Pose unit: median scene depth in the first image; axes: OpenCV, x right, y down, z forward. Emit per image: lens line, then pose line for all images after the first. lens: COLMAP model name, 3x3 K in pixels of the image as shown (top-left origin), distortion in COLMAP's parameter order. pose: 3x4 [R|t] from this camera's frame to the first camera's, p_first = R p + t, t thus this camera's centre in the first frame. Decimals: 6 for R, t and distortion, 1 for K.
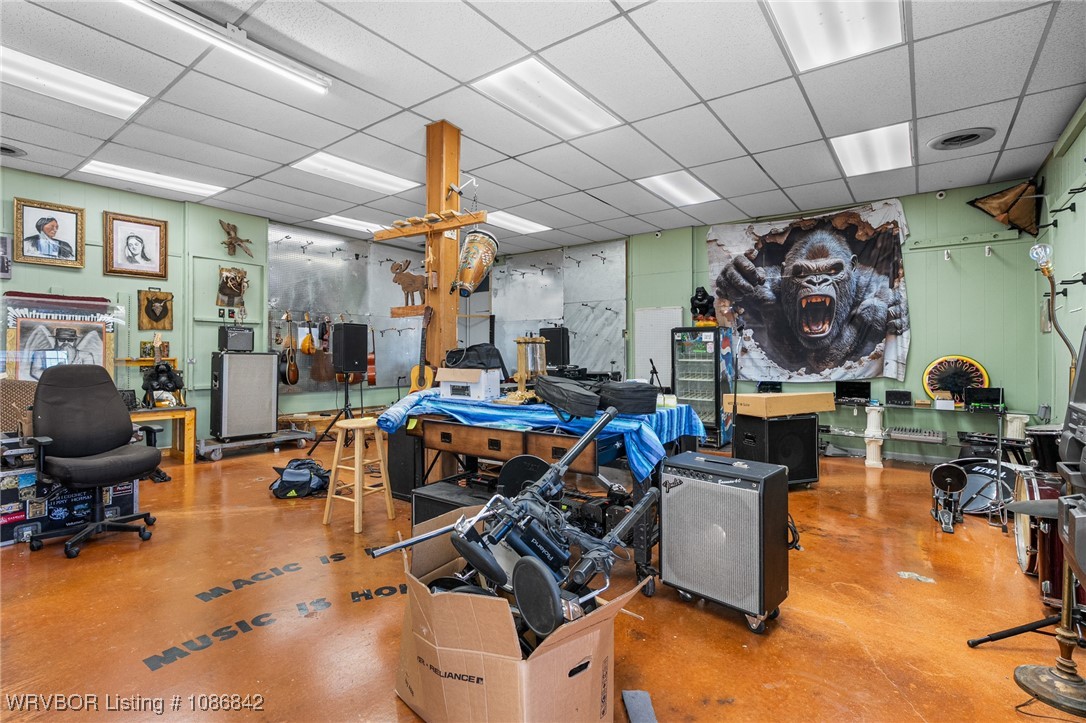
lens RADIAL K [[516.5, 0, 543.9], [0, 516.5, 355.7], [0, 0, 1]] dist [-0.002336, -0.000547]
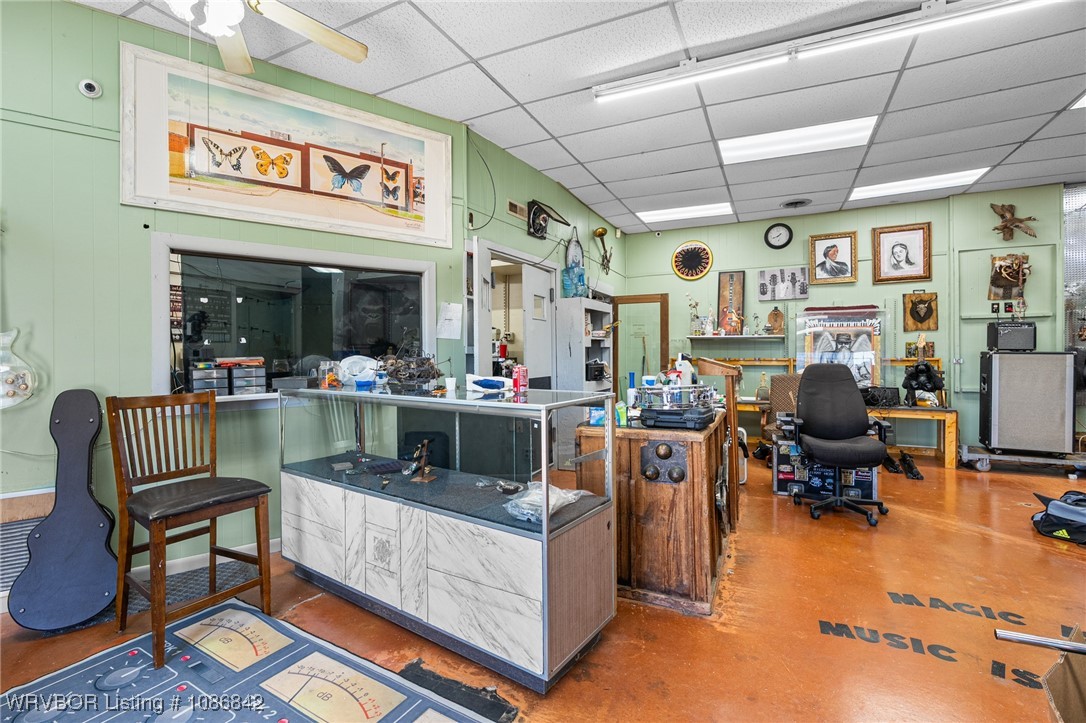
lens RADIAL K [[502.4, 0, 547.2], [0, 502.4, 358.6], [0, 0, 1]] dist [0.000020, 0.000833]
pose [[0.182011, 0.004251, -0.983287, 0.099092], [0.002268, 0.999986, 0.004743, -0.001055], [0.983294, -0.003093, 0.181998, 0.091171]]
